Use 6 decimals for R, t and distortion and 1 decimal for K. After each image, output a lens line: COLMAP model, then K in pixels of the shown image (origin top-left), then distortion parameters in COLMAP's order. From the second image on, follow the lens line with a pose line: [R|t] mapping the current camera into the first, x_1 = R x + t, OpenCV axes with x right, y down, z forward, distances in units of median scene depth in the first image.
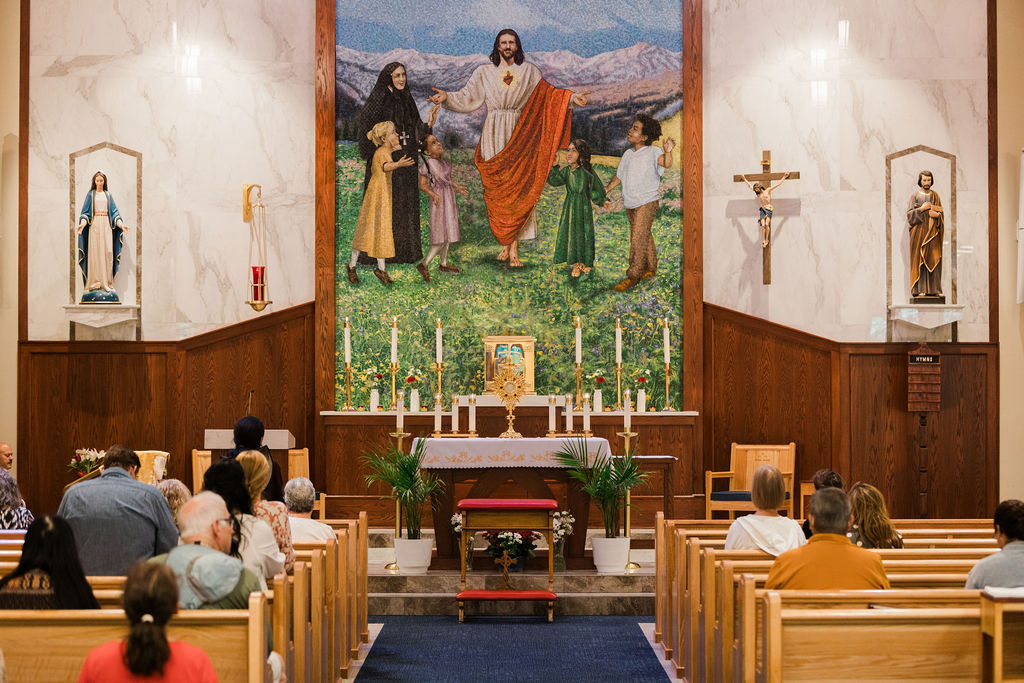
lens RADIAL K [[4295.4, 0, 514.3], [0, 4295.4, 341.5], [0, 0, 1]] dist [0.141169, 0.000000]
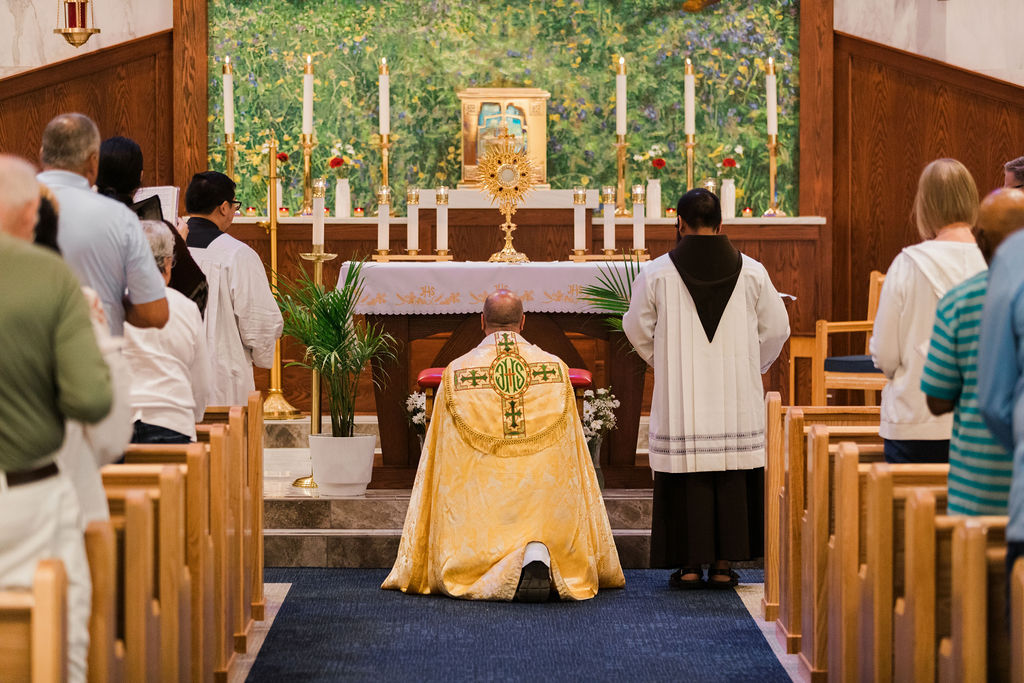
lens RADIAL K [[4295.4, 0, 511.7], [0, 4295.4, 344.4], [0, 0, 1]] dist [0.141169, 0.000000]
pose [[0.999744, -0.000096, 0.022620, -0.013410], [-0.000950, 0.998930, 0.046247, 0.006518], [-0.022600, -0.046257, 0.998674, 0.411252]]
